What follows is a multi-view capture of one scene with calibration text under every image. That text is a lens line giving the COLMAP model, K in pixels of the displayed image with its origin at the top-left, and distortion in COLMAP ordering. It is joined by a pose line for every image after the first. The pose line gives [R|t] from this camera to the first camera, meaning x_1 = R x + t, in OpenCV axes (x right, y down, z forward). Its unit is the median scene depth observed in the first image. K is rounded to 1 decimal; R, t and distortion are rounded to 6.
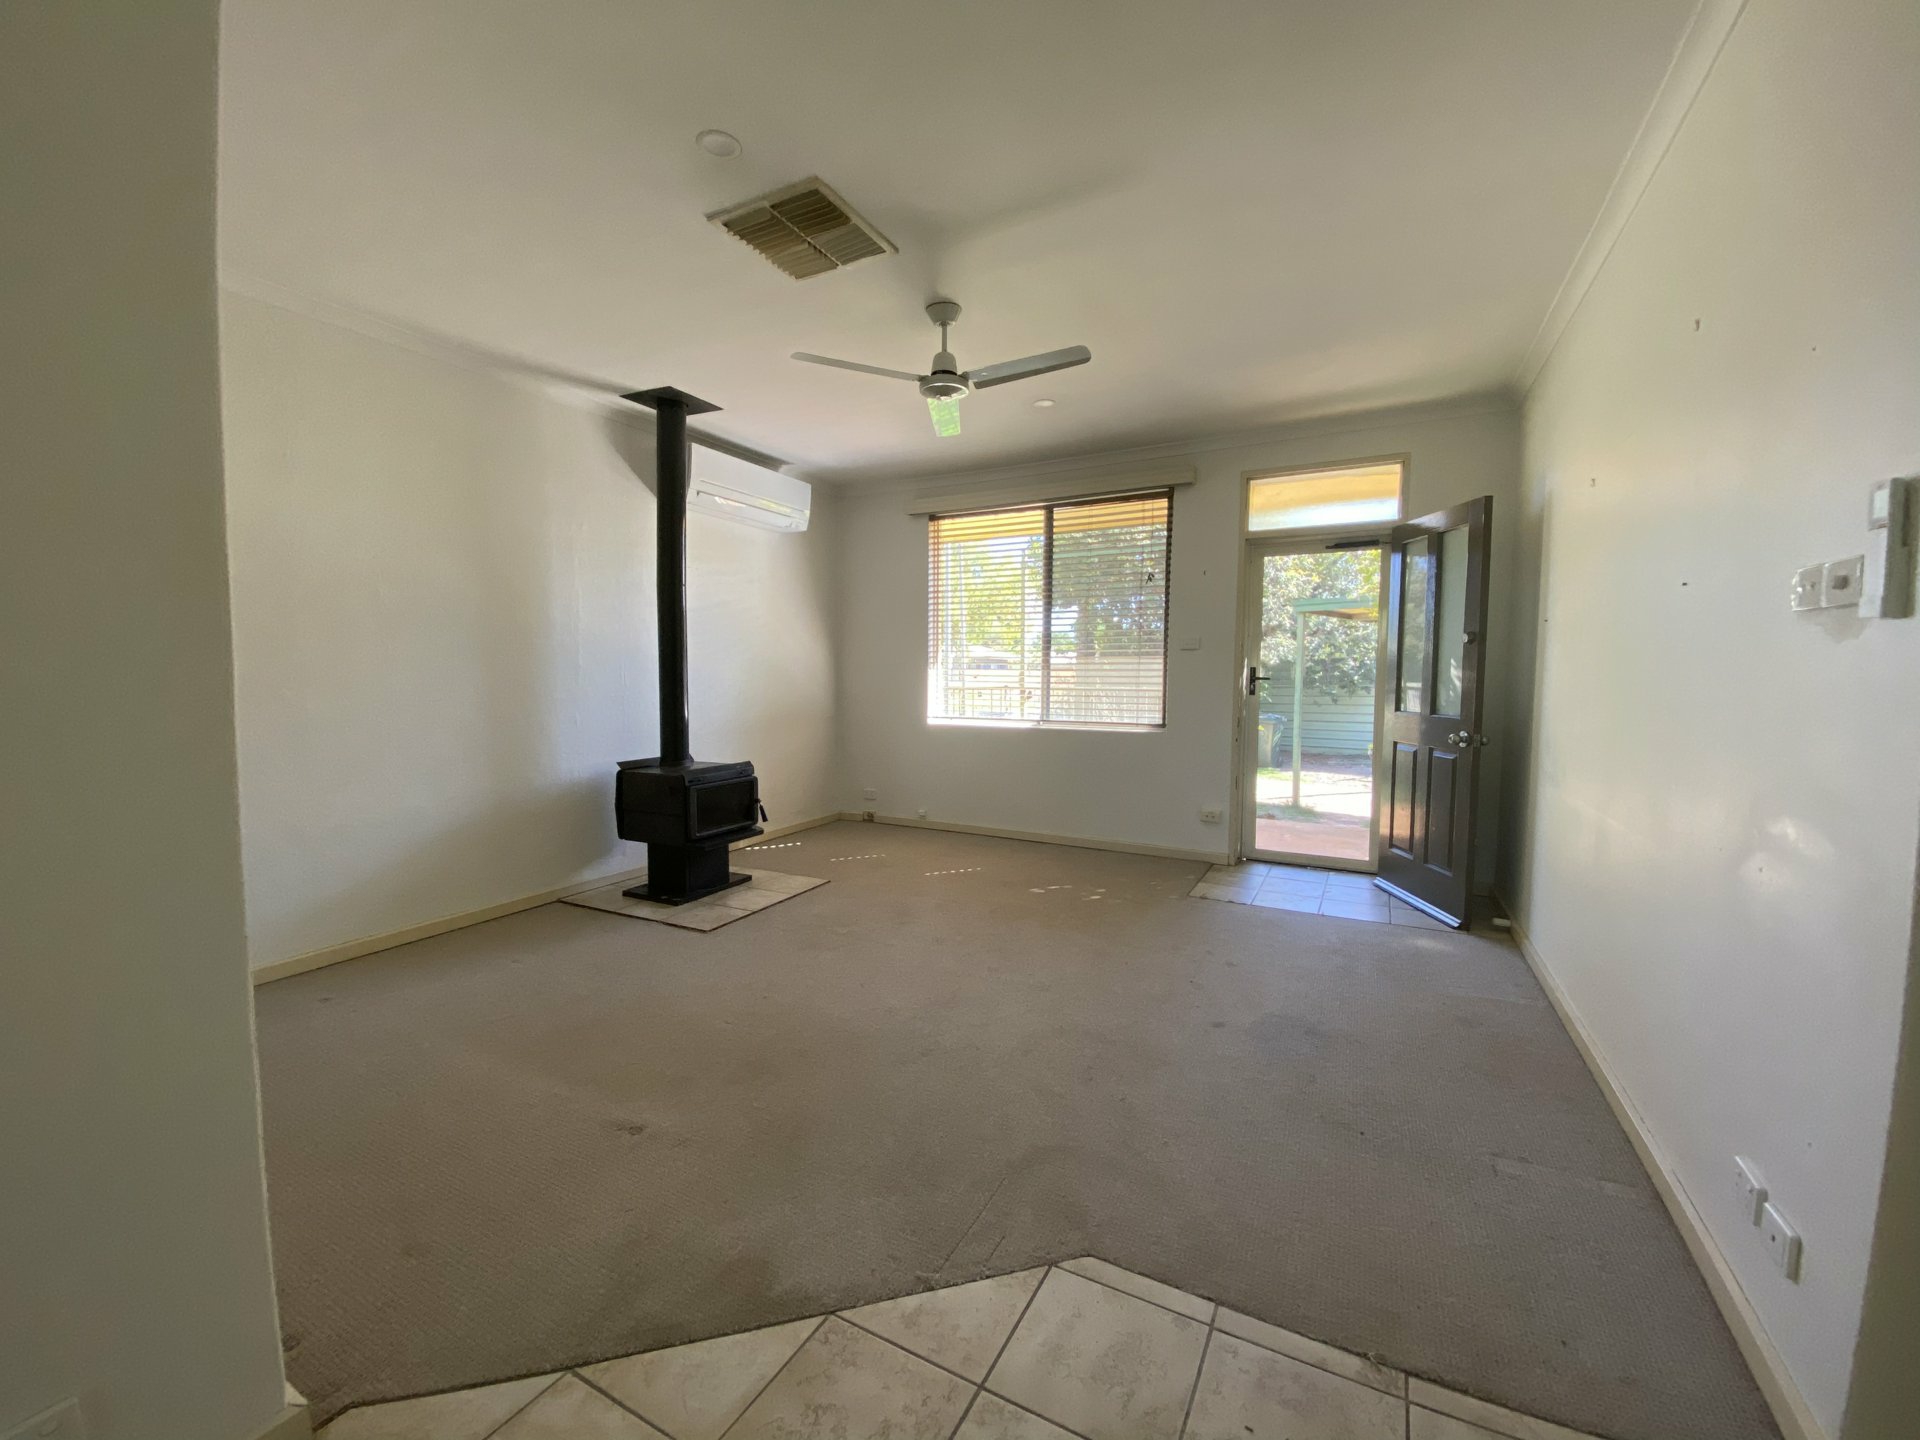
lens RADIAL K [[775.5, 0, 944.0], [0, 775.5, 719.3], [0, 0, 1]] dist [-0.003761, -0.007834]
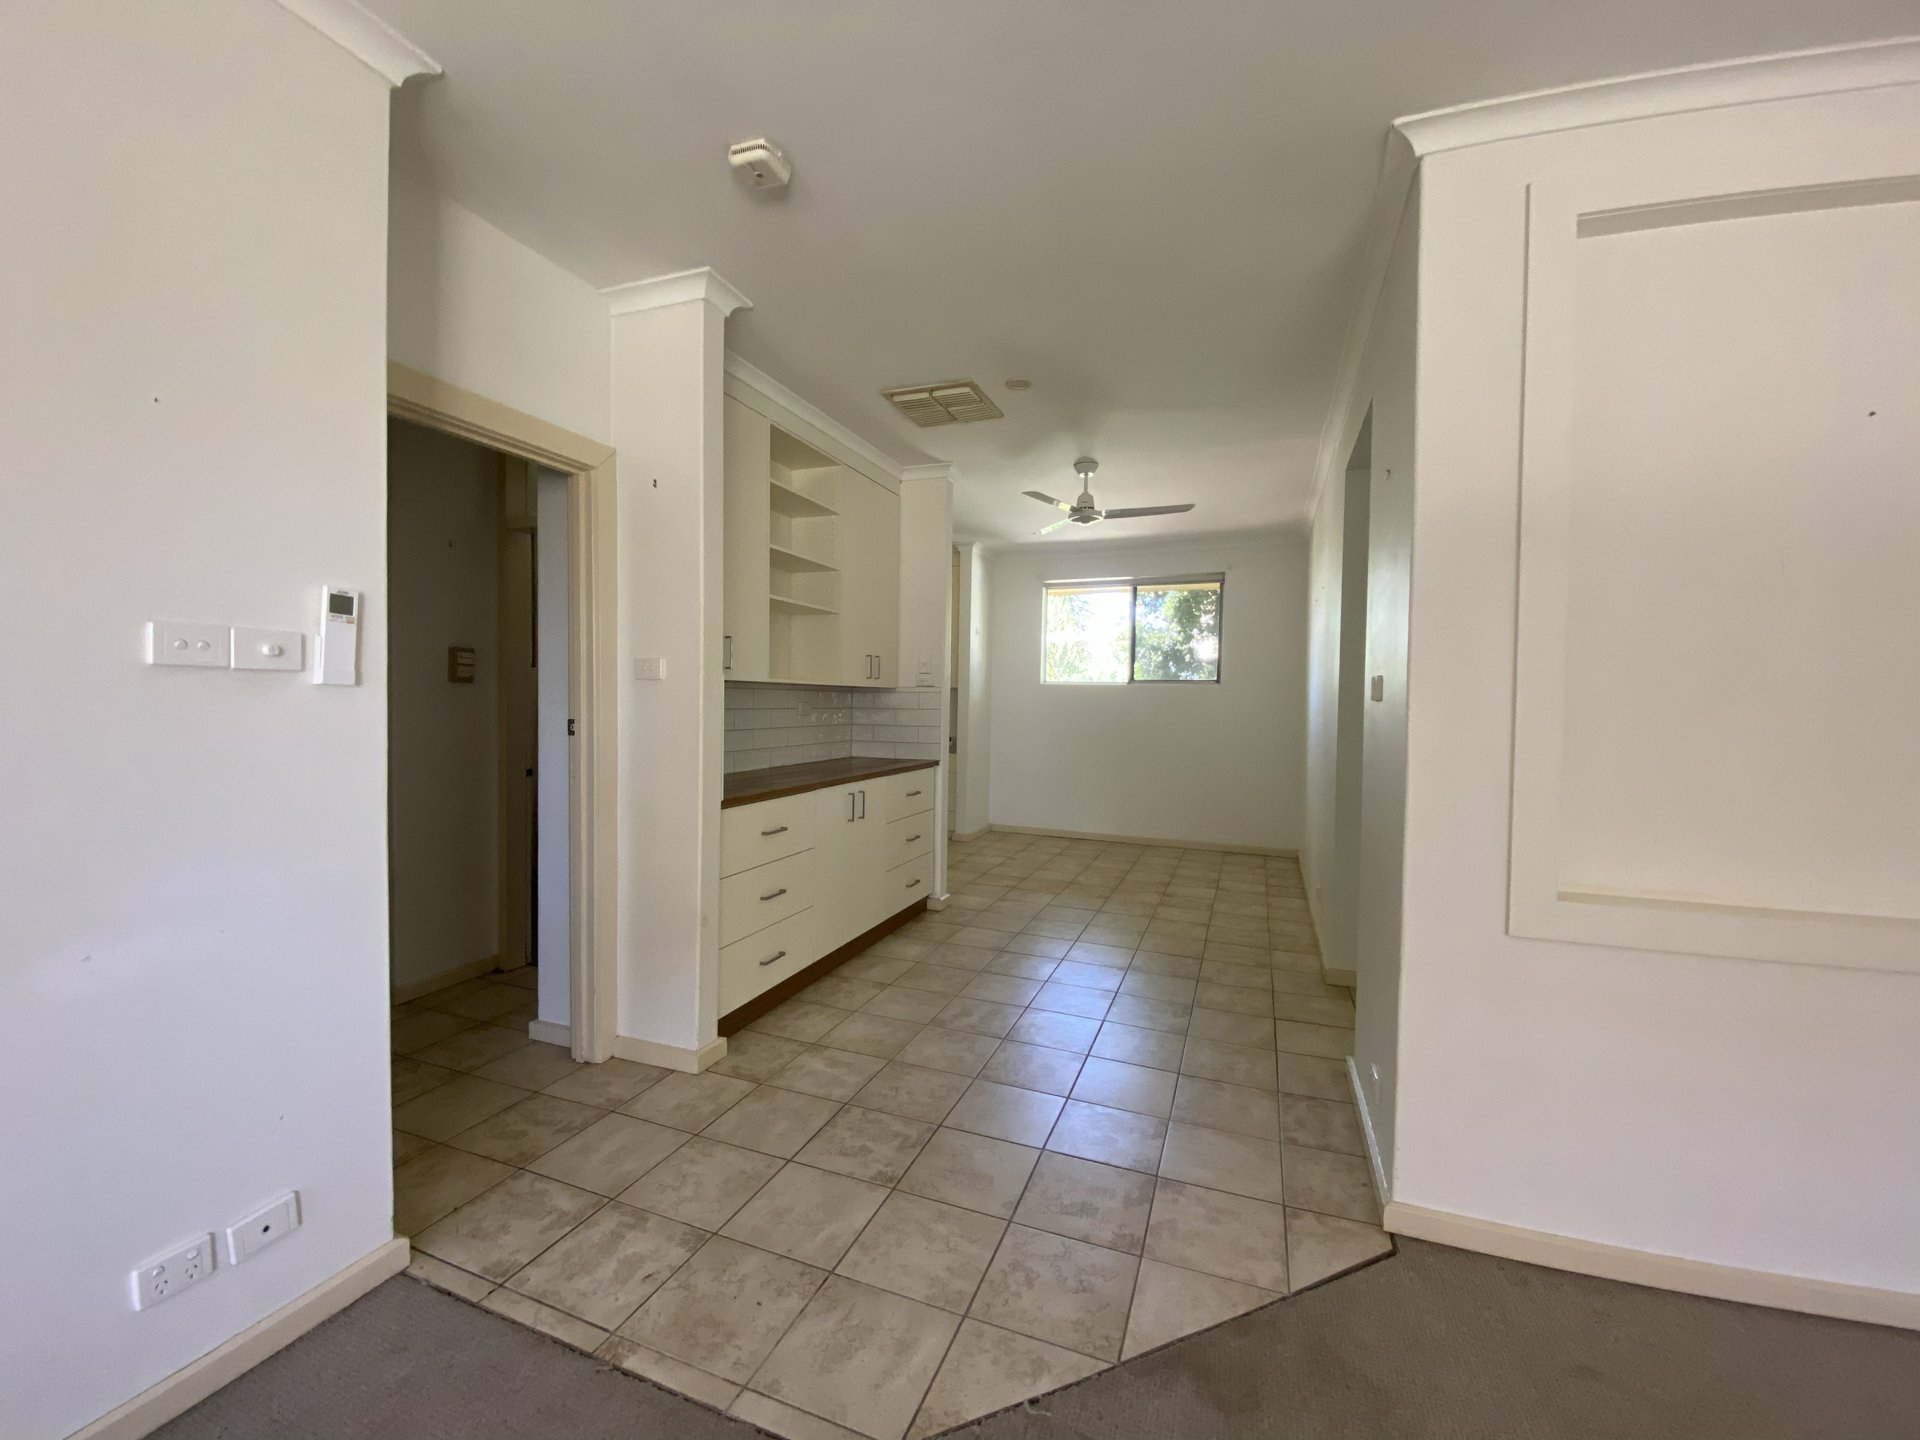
lens RADIAL K [[775.5, 0, 958.6], [0, 775.5, 722.2], [0, 0, 1]] dist [-0.003761, -0.007834]
pose [[-0.988421, -0.018557, -0.150596, 0.086066], [-0.032435, 0.995393, 0.090222, -0.060604], [0.148228, 0.094062, -0.984470, 0.702399]]
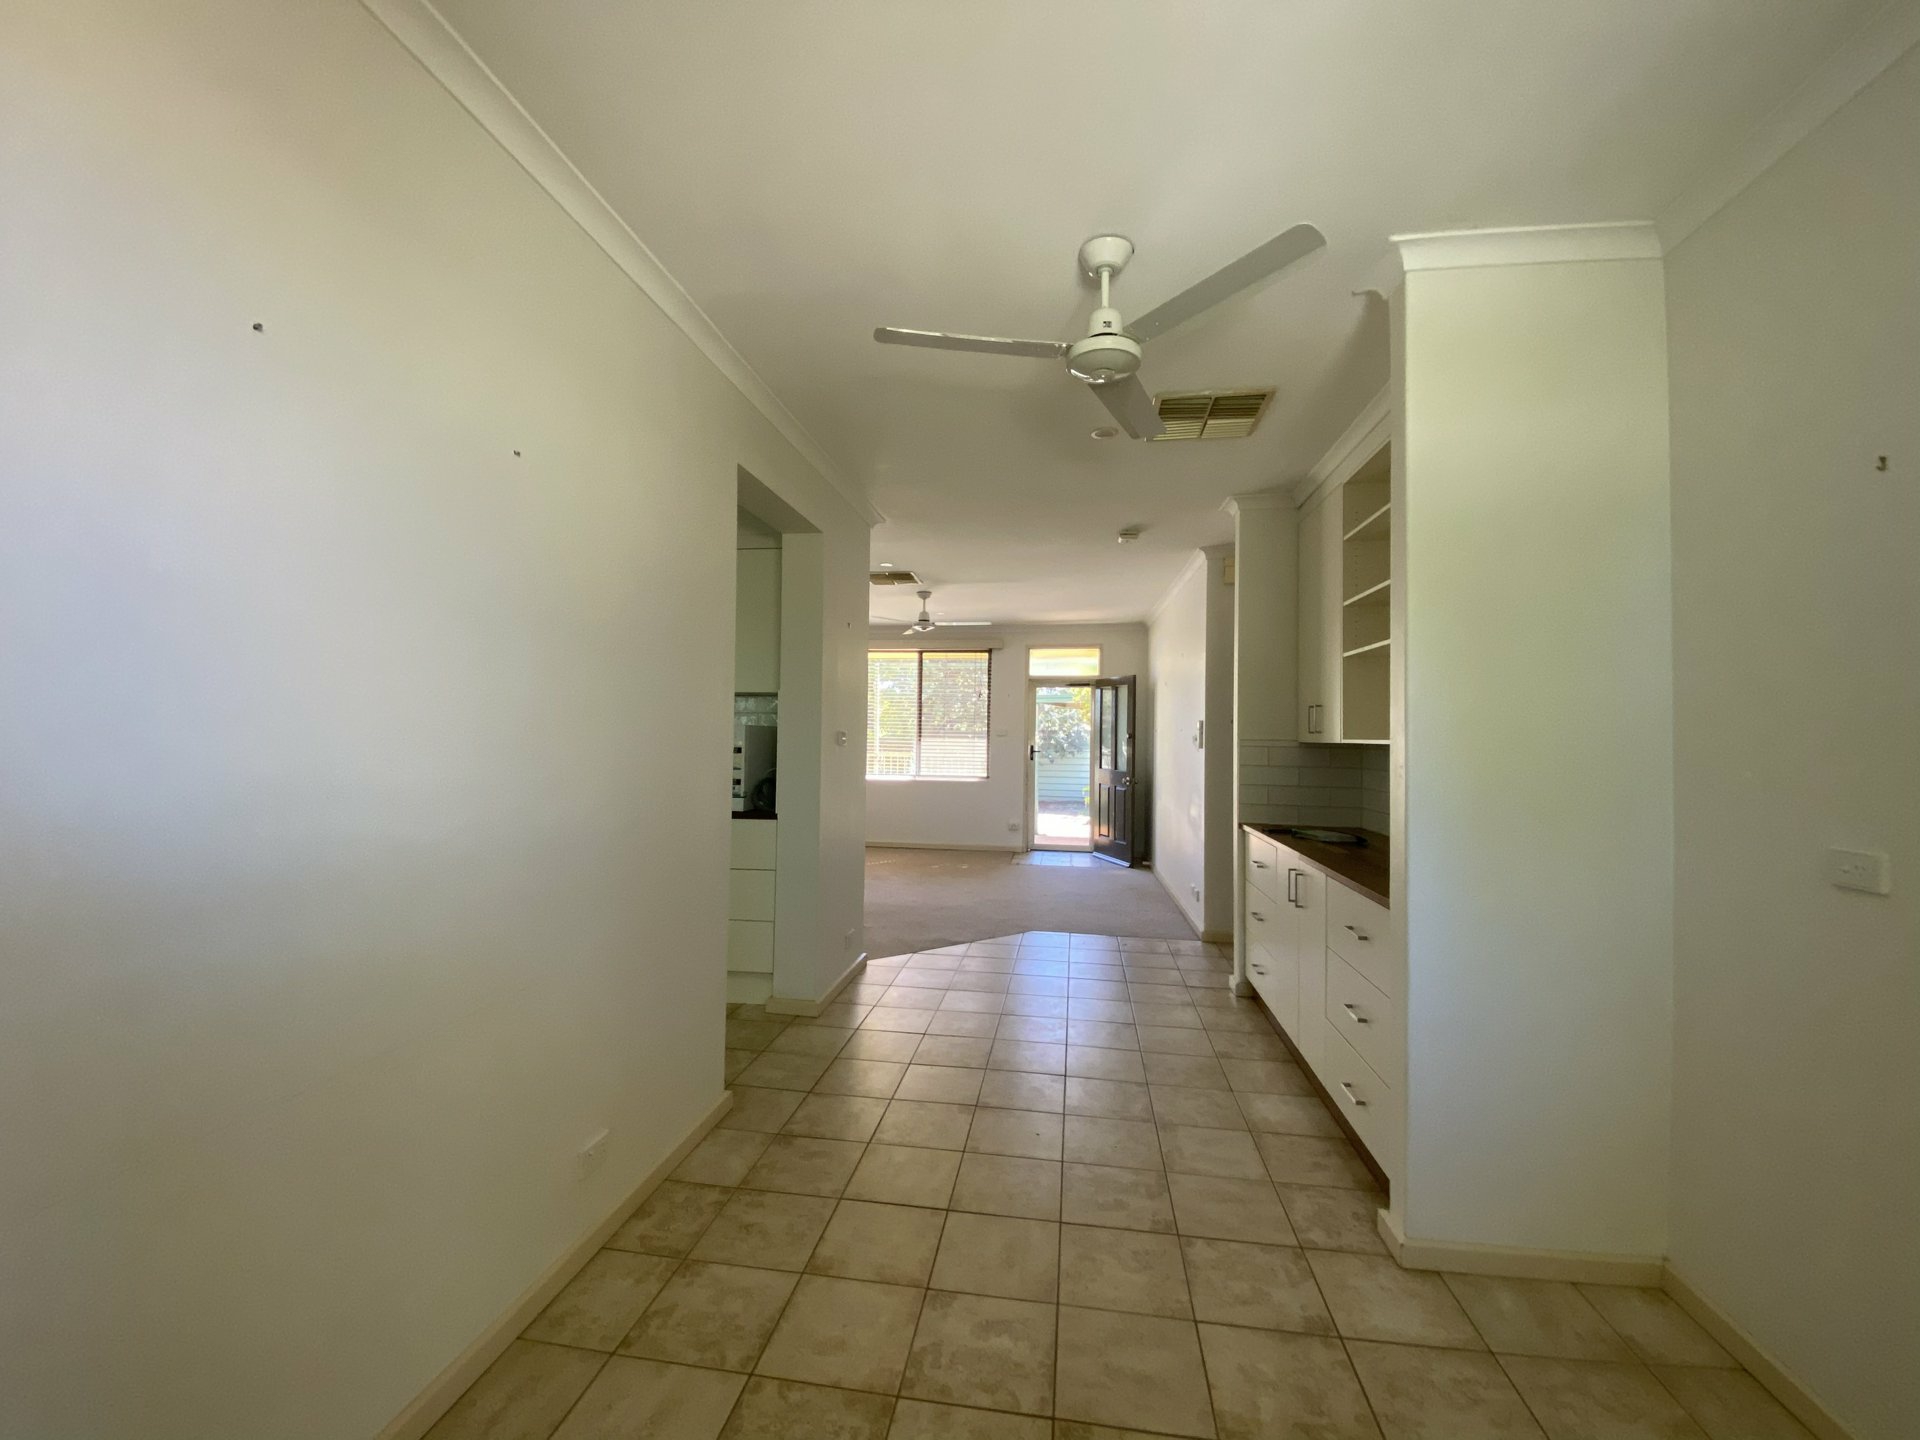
lens RADIAL K [[775.5, 0, 954.7], [0, 775.5, 723.4], [0, 0, 1]] dist [-0.003761, -0.007834]
pose [[0.937030, 0.010564, 0.349090, -0.545047], [0.015277, 0.997346, -0.071186, 0.012163], [-0.348915, 0.072037, 0.934382, -0.872685]]
